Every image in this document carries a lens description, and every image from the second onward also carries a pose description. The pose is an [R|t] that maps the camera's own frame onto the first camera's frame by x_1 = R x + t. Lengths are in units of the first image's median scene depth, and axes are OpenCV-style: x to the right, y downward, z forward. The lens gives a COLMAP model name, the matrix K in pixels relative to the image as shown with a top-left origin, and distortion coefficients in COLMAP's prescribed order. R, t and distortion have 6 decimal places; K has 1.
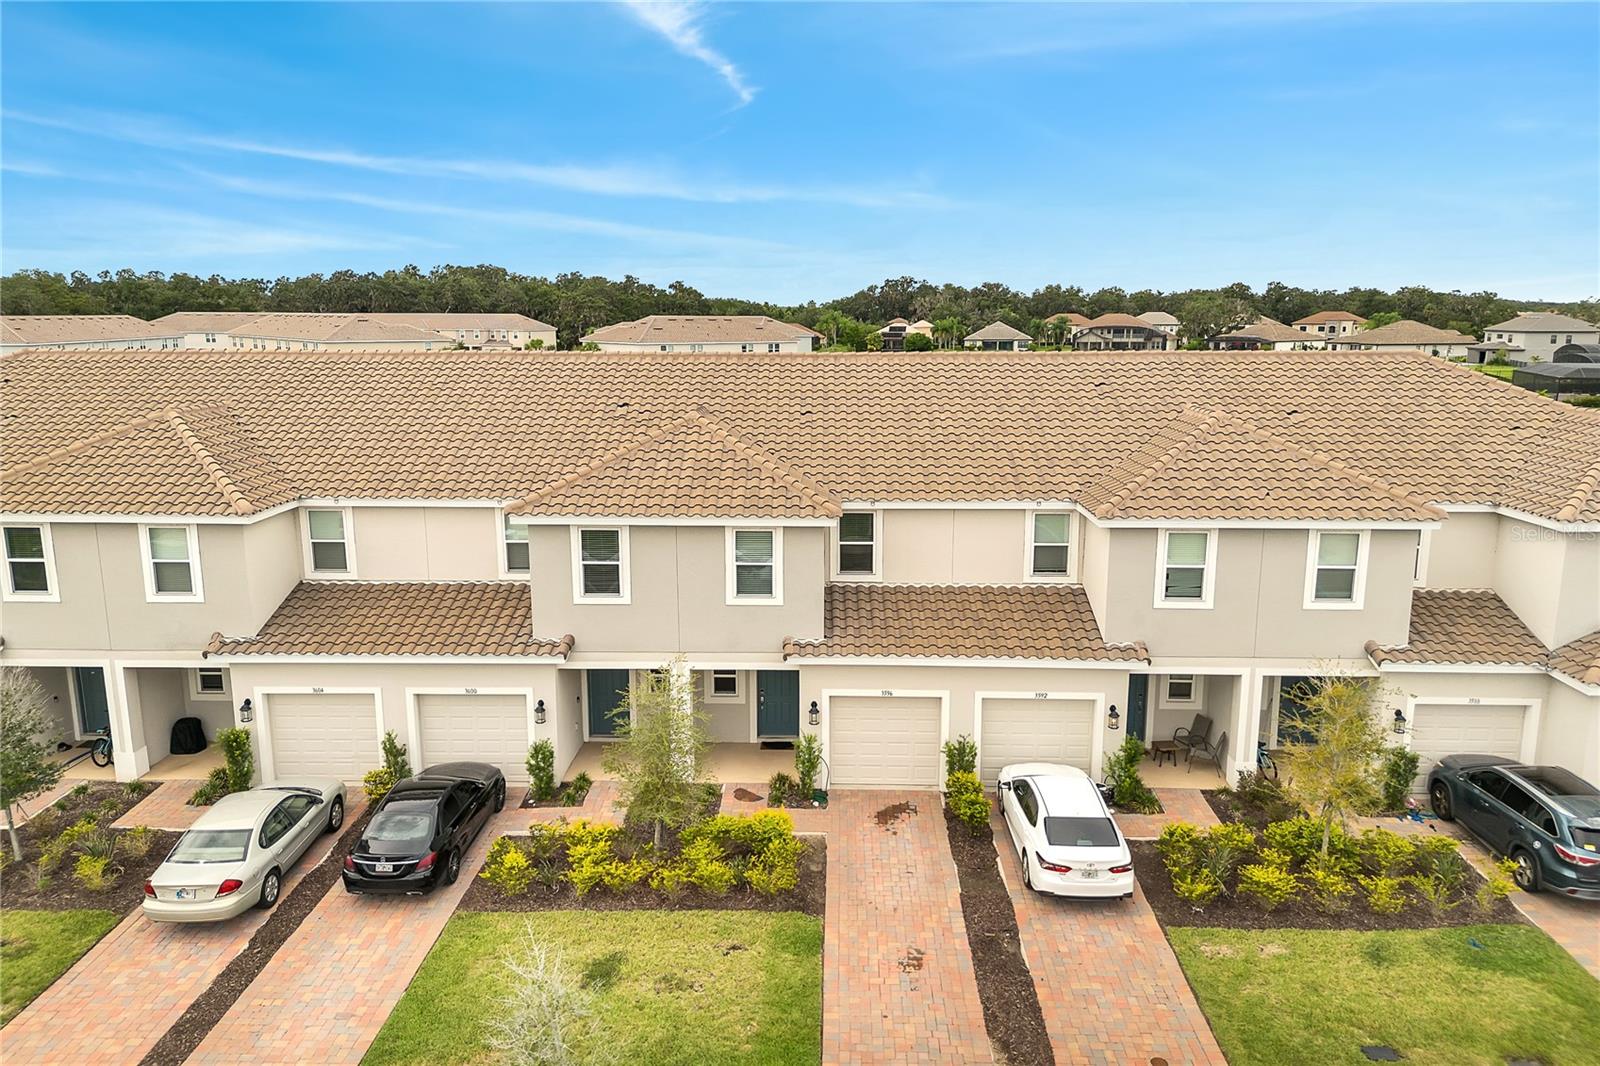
lens RADIAL K [[1115.9, 0, 812.0], [0, 1115.9, 539.7], [0, 0, 1]] dist [0.078652, -0.084019]
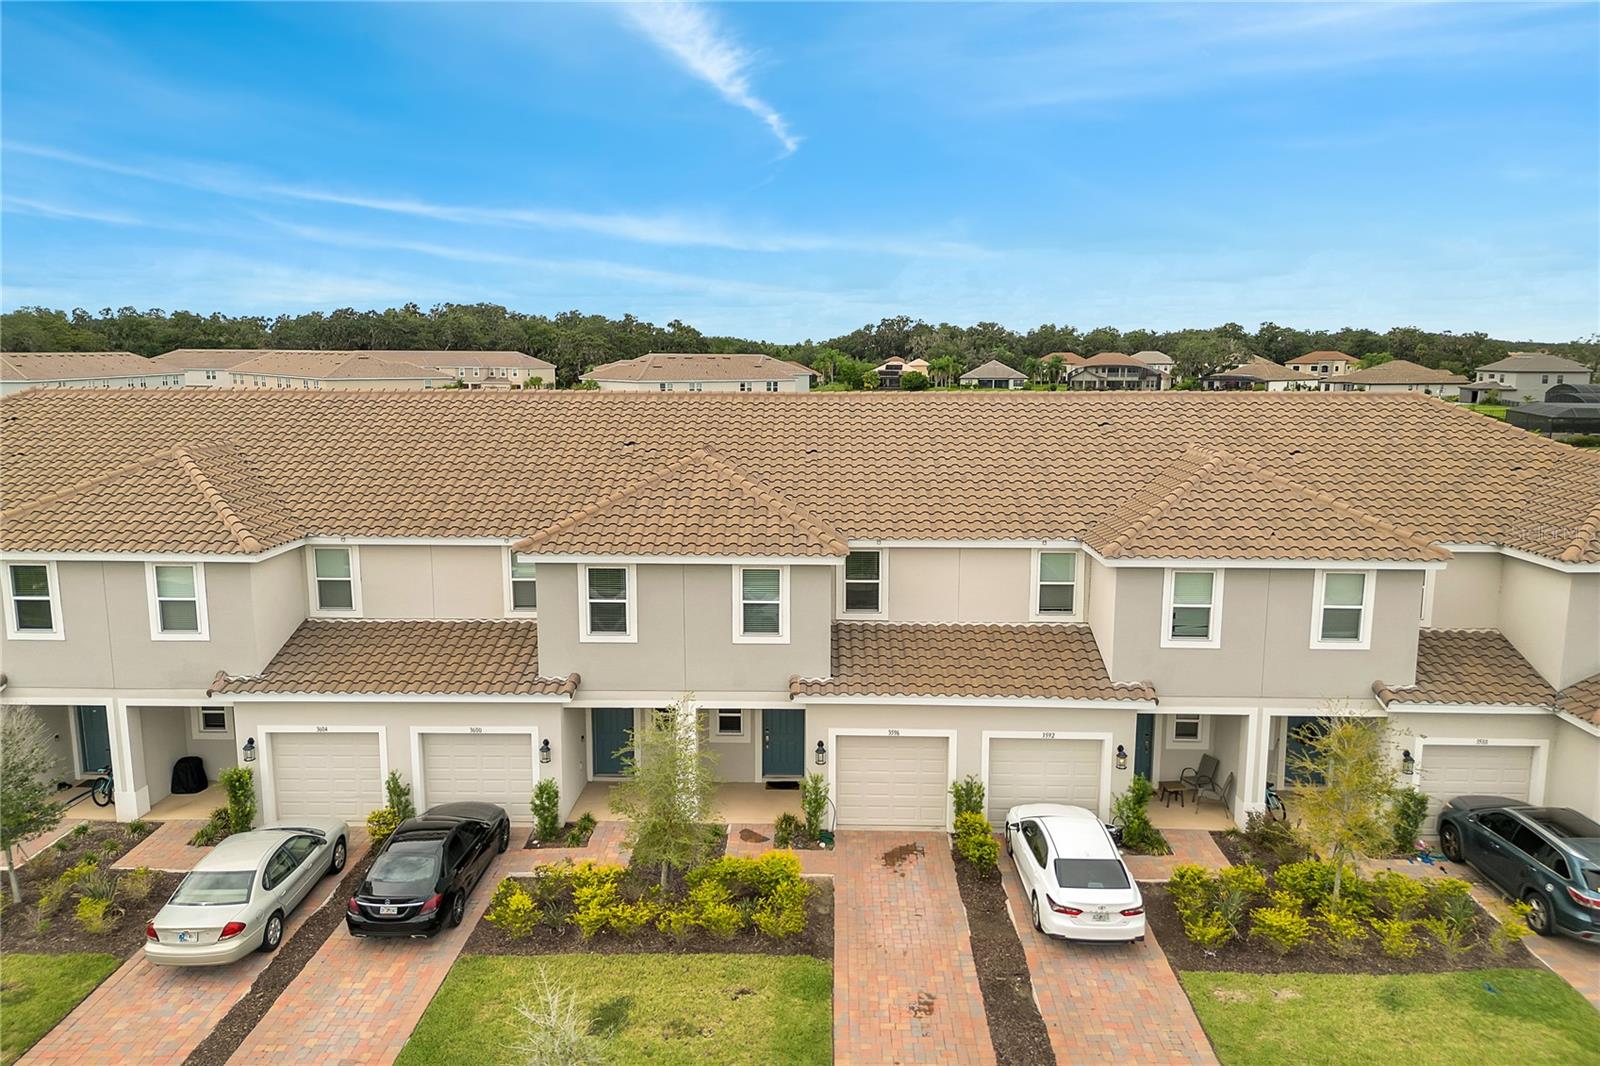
lens RADIAL K [[1115.9, 0, 812.0], [0, 1115.9, 539.7], [0, 0, 1]] dist [0.078652, -0.084019]
pose [[0.999992, 0.001723, 0.003713, -0.009839], [-0.001600, 0.999462, -0.032770, -0.001755], [-0.003767, 0.032764, 0.999456, -0.001773]]
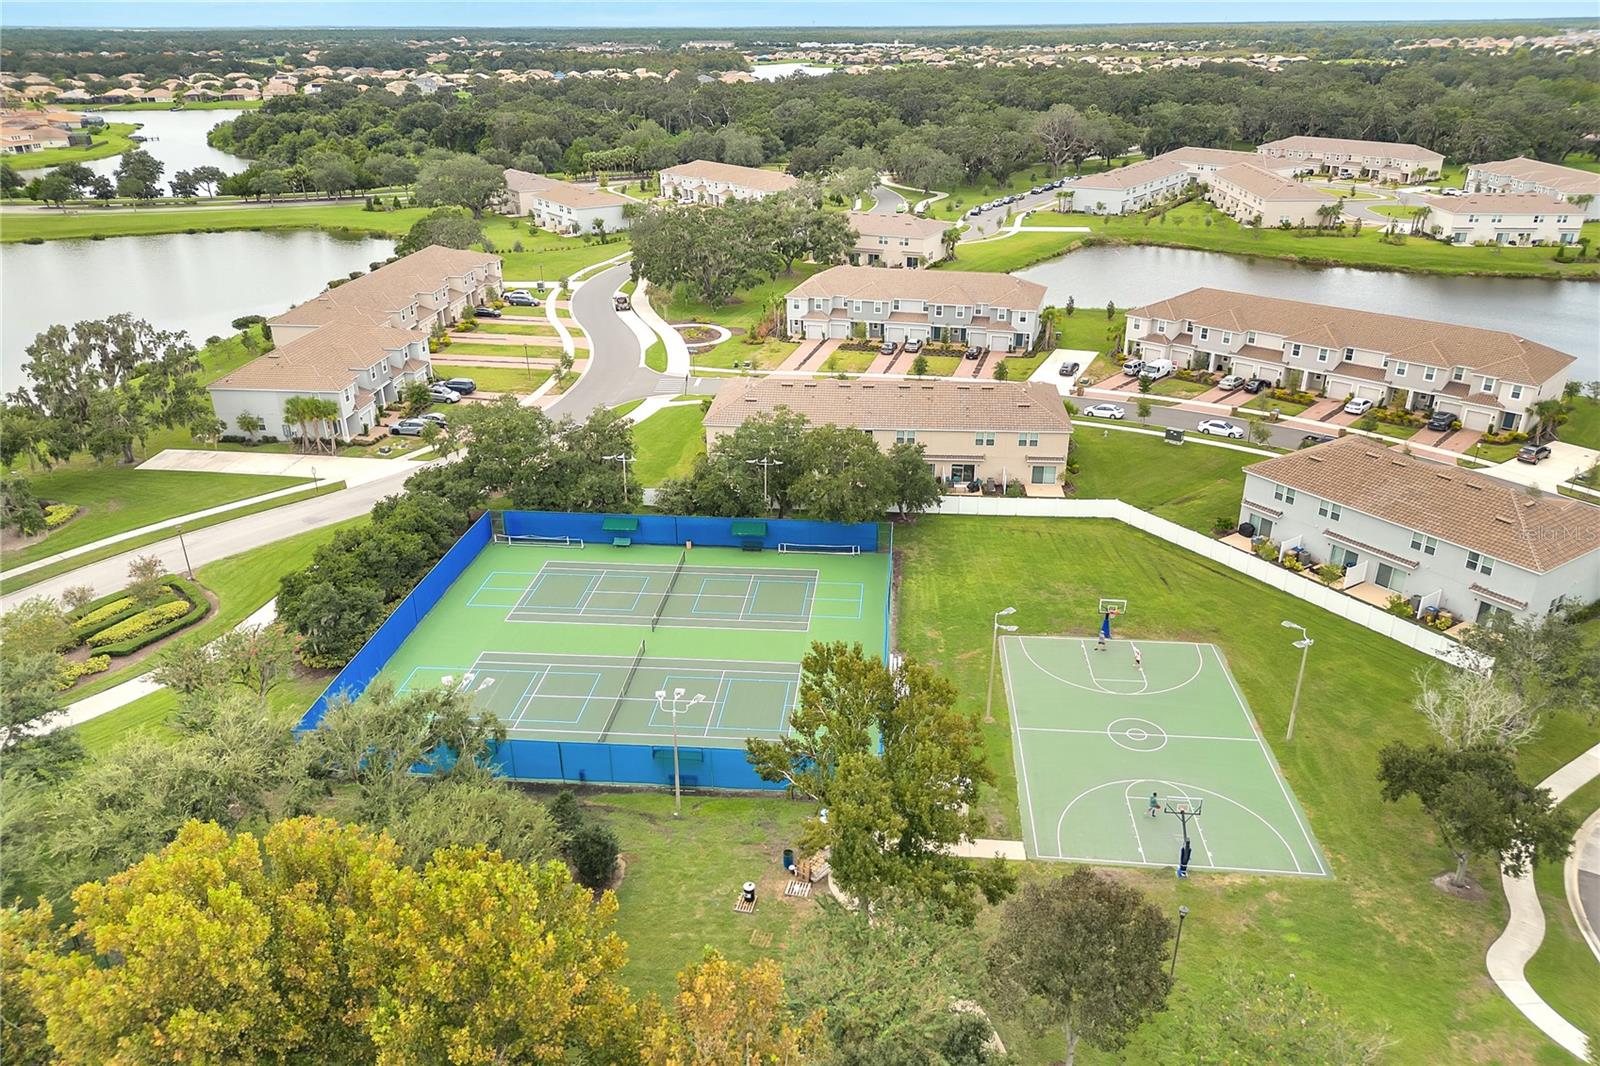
lens RADIAL K [[1115.9, 0, 812.0], [0, 1115.9, 539.7], [0, 0, 1]] dist [0.078652, -0.084019]
pose [[0.725942, 0.281752, -0.627394, 1.929458], [-0.129157, 0.951853, 0.278017, -0.346518], [0.675519, -0.120792, 0.727381, -5.054718]]
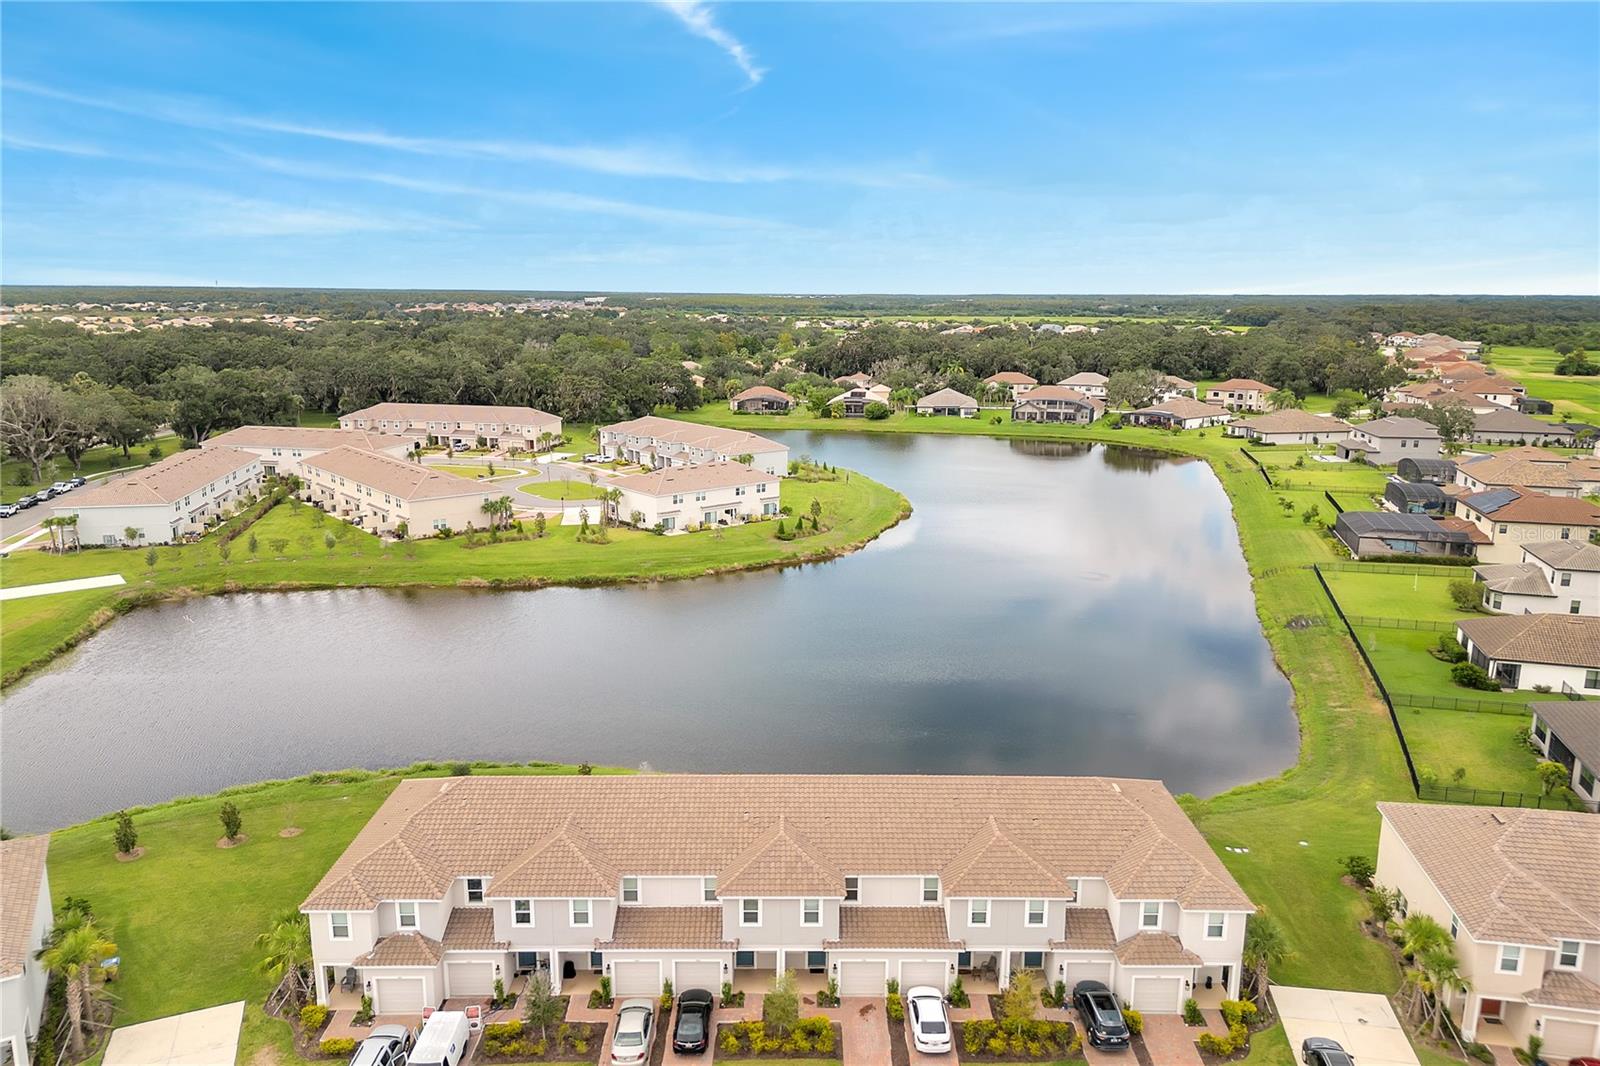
lens RADIAL K [[1115.9, 0, 812.0], [0, 1115.9, 539.7], [0, 0, 1]] dist [0.078652, -0.084019]
pose [[0.999321, -0.001264, 0.036819, -0.141160], [0.000499, 0.999784, 0.020779, -0.858822], [-0.036837, -0.020747, 0.999106, -1.505756]]
